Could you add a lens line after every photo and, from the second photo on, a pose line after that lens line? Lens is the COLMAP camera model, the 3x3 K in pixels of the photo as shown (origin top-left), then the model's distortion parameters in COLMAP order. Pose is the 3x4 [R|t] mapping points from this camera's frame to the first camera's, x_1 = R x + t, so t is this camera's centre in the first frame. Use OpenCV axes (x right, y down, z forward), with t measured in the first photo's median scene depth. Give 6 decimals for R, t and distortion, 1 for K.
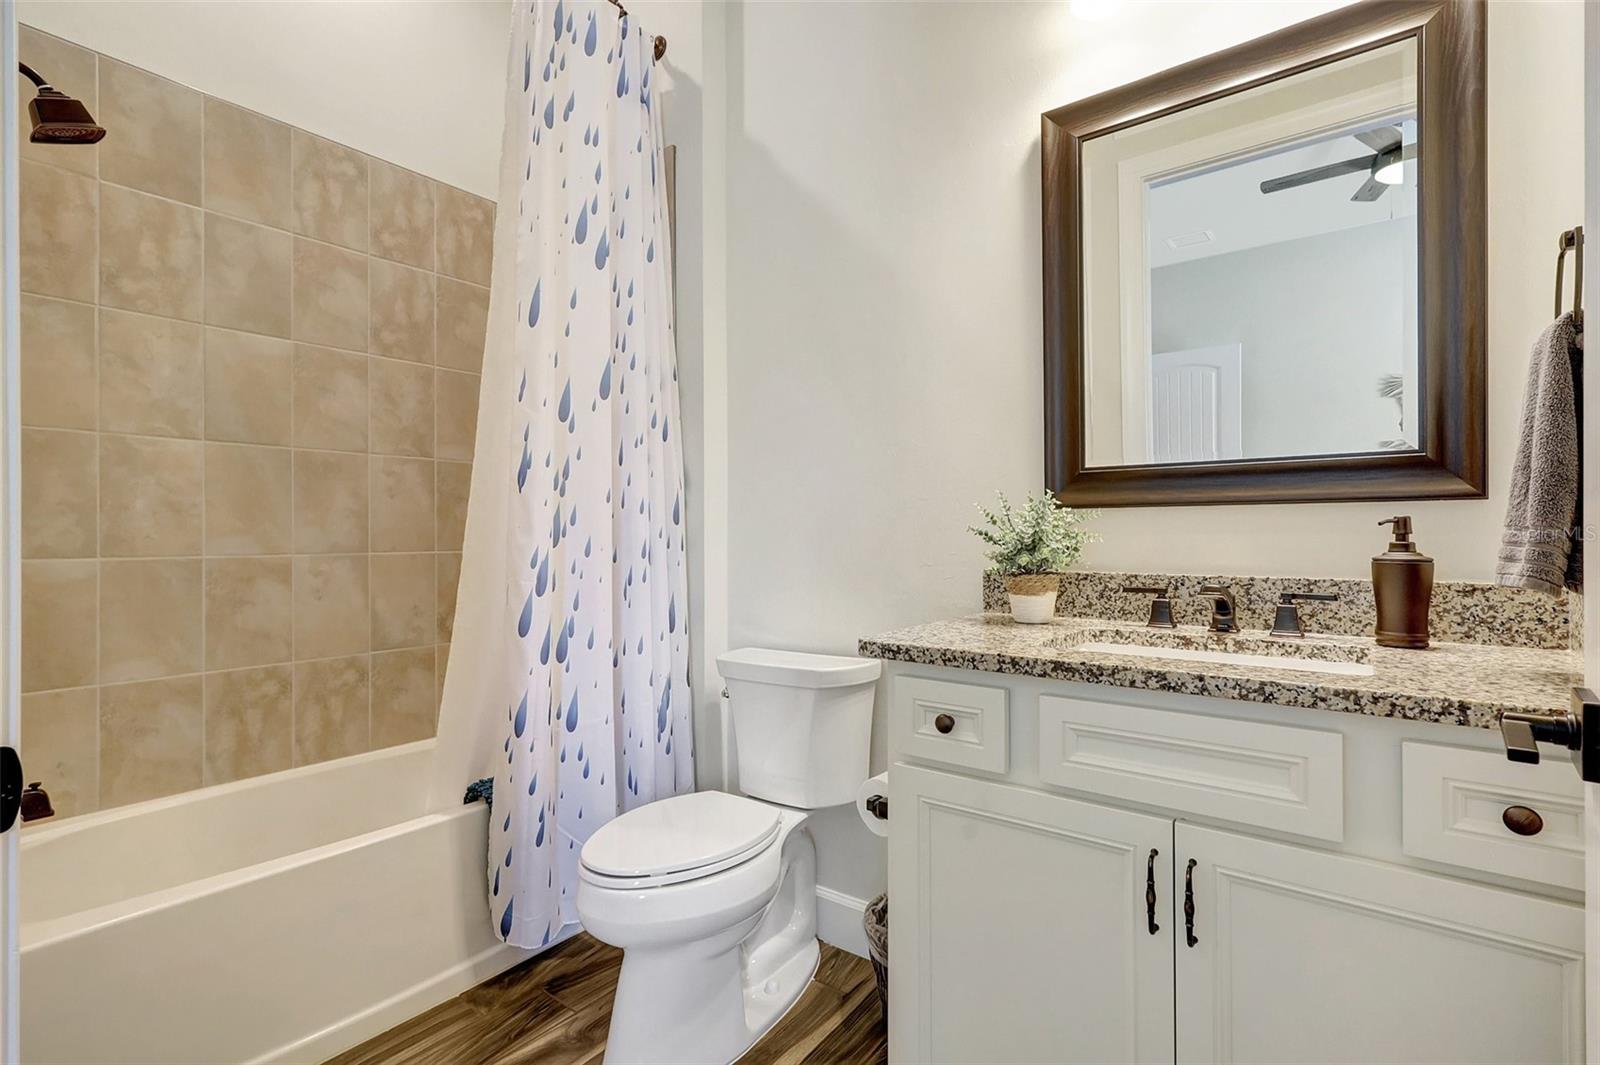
lens RADIAL K [[753.1, 0, 803.5], [0, 753.1, 527.3], [0, 0, 1]] dist [0.000593, 0.002630]
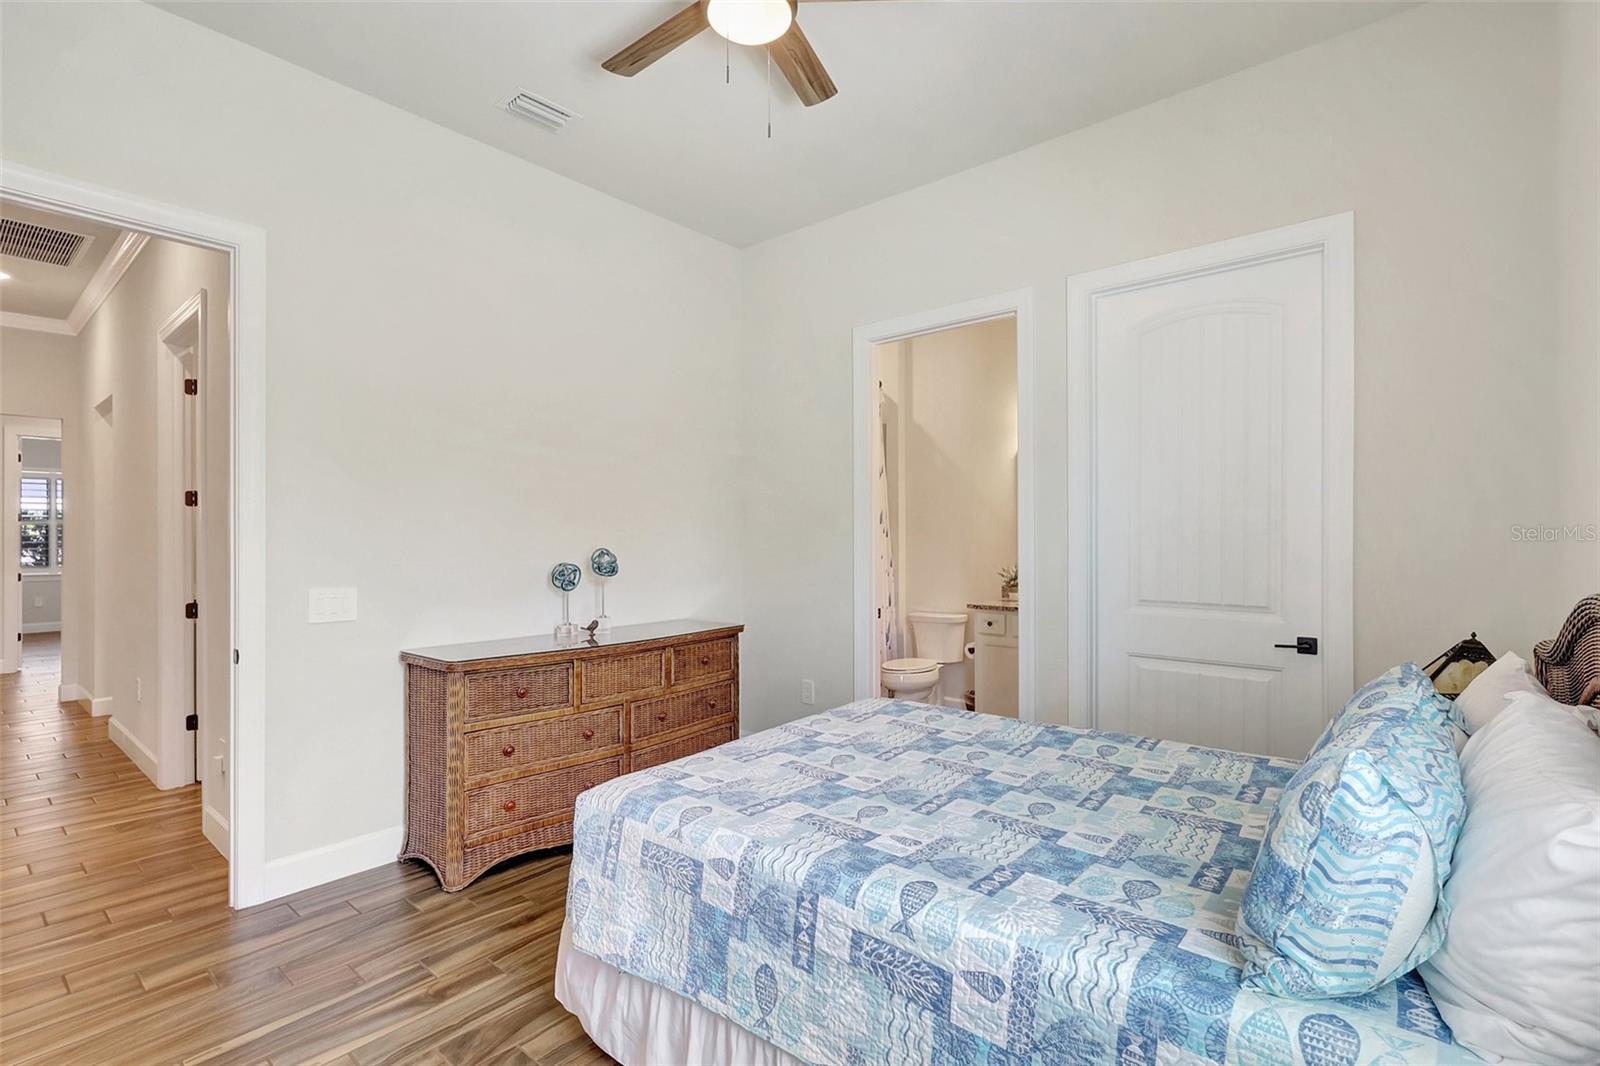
lens RADIAL K [[753.1, 0, 792.7], [0, 753.1, 531.7], [0, 0, 1]] dist [0.000593, 0.002630]
pose [[0.997437, -0.002790, -0.071501, -0.588810], [0.003107, 0.999986, 0.004318, -0.260770], [0.071488, -0.004529, 0.997431, -3.164219]]
